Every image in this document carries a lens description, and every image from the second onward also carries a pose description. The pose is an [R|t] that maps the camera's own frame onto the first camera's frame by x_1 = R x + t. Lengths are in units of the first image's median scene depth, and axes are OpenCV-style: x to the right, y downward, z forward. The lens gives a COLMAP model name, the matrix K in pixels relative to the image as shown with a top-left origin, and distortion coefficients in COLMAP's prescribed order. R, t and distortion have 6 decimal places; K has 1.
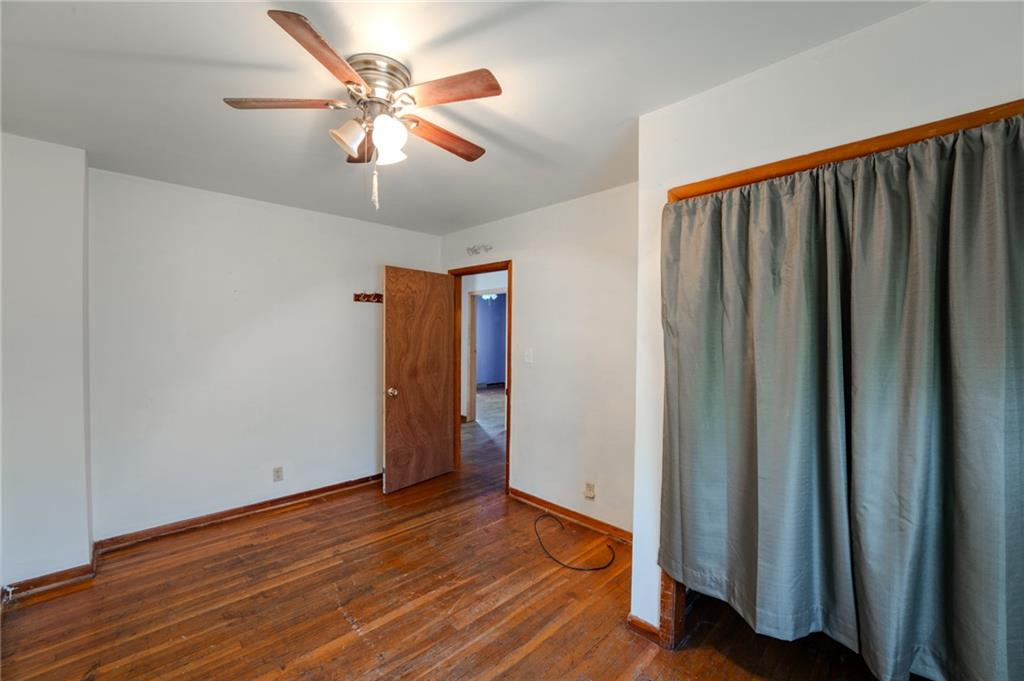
lens RADIAL K [[414.1, 0, 508.8], [0, 414.1, 339.5], [0, 0, 1]] dist [-0.034765, 0.005412]
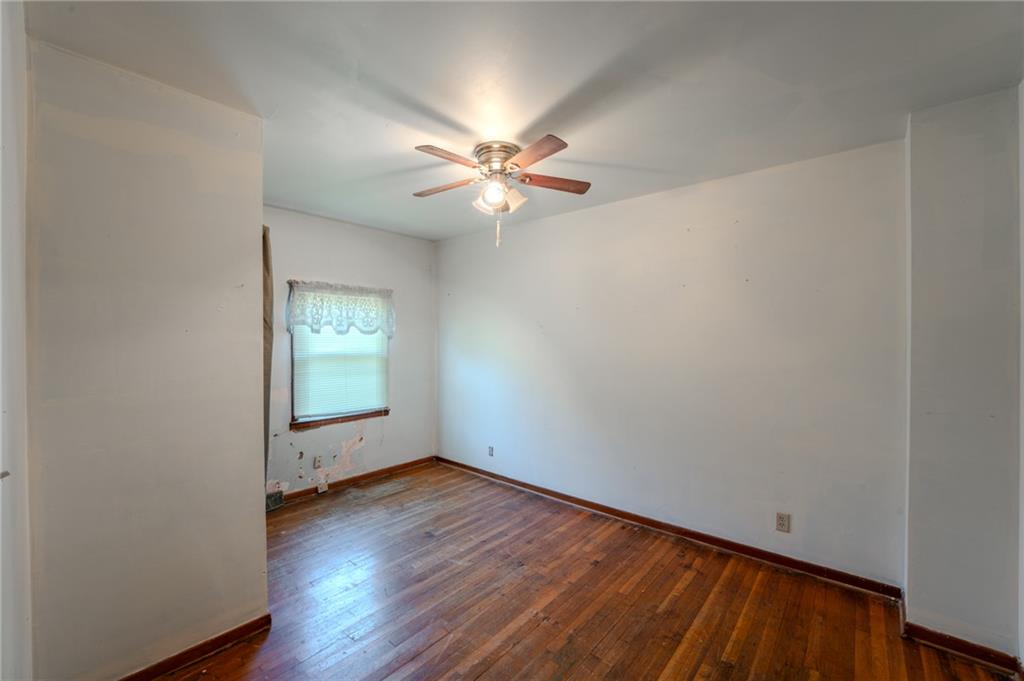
lens RADIAL K [[414.1, 0, 508.8], [0, 414.1, 339.5], [0, 0, 1]] dist [-0.034765, 0.005412]
pose [[-0.996421, -0.011022, -0.083810, -0.198133], [-0.012169, 0.999839, 0.013191, -0.013987], [0.083651, 0.014164, -0.996394, 2.001339]]
